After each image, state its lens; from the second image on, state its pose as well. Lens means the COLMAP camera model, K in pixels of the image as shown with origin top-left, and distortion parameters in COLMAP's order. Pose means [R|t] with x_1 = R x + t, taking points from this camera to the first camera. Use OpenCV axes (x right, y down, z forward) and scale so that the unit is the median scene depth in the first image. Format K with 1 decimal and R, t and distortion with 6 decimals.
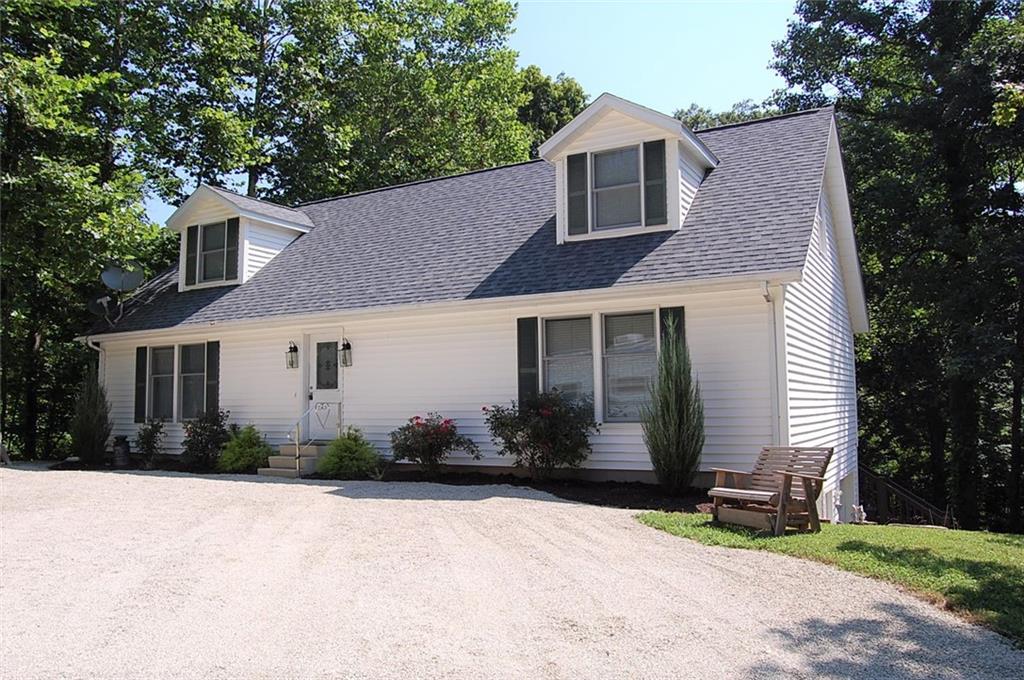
lens RADIAL K [[813.2, 0, 512.9], [0, 813.2, 335.6], [0, 0, 1]] dist [-0.042730, -0.007497]
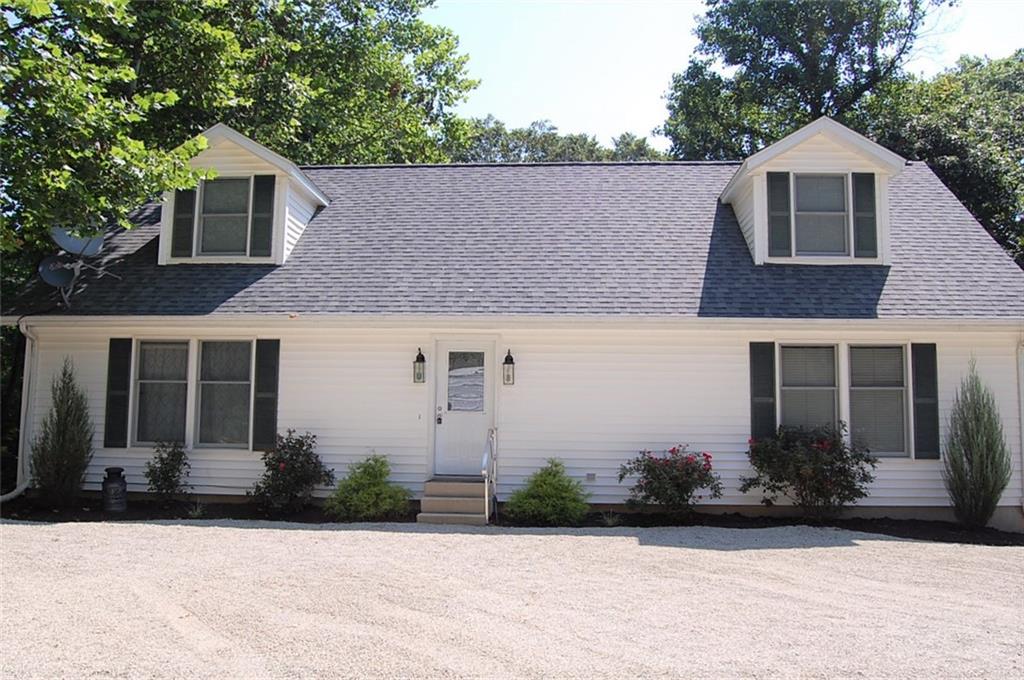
lens RADIAL K [[813.2, 0, 512.6], [0, 813.2, 378.7], [0, 0, 1]] dist [-0.042730, -0.007497]
pose [[0.890659, 0.059804, 0.450721, -0.597709], [-0.064278, 0.997917, -0.005389, 0.039012], [-0.450105, -0.024172, 0.892649, 0.300908]]
